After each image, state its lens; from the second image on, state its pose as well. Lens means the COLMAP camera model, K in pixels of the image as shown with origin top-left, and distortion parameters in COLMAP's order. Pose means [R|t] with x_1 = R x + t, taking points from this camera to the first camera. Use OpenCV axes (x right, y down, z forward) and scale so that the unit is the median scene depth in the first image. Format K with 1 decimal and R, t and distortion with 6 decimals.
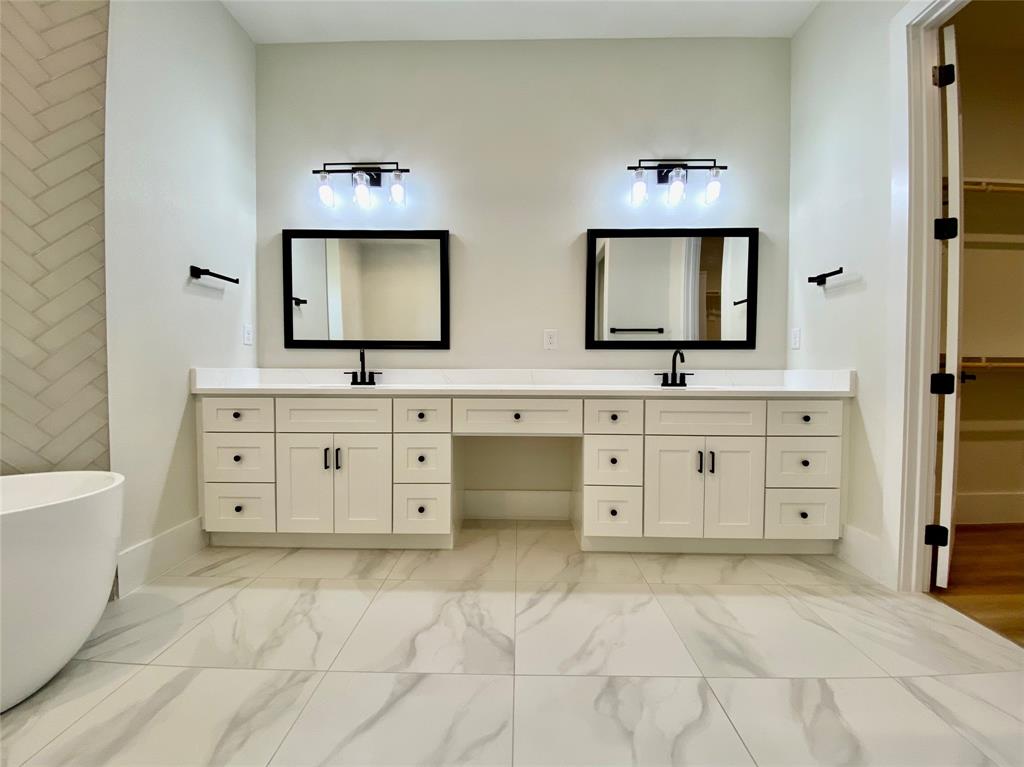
lens RADIAL K [[419.1, 0, 509.9], [0, 419.1, 384.2], [0, 0, 1]] dist [0.020548, -0.023885]
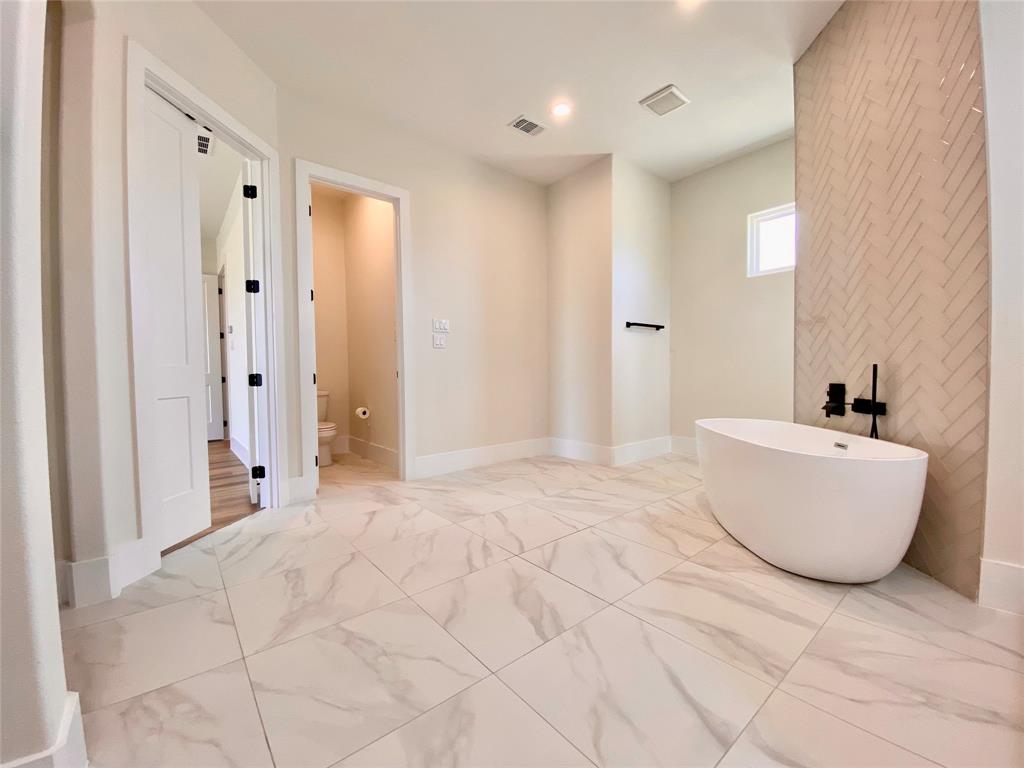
lens RADIAL K [[416.2, 0, 512.0], [0, 416.2, 384.0], [0, 0, 1]] dist [0.027462, -0.024939]
pose [[-0.759292, 0.026603, -0.650207, 0.362144], [-0.011663, 0.998447, 0.054472, -0.016669], [0.650646, 0.048943, -0.757802, 0.795072]]
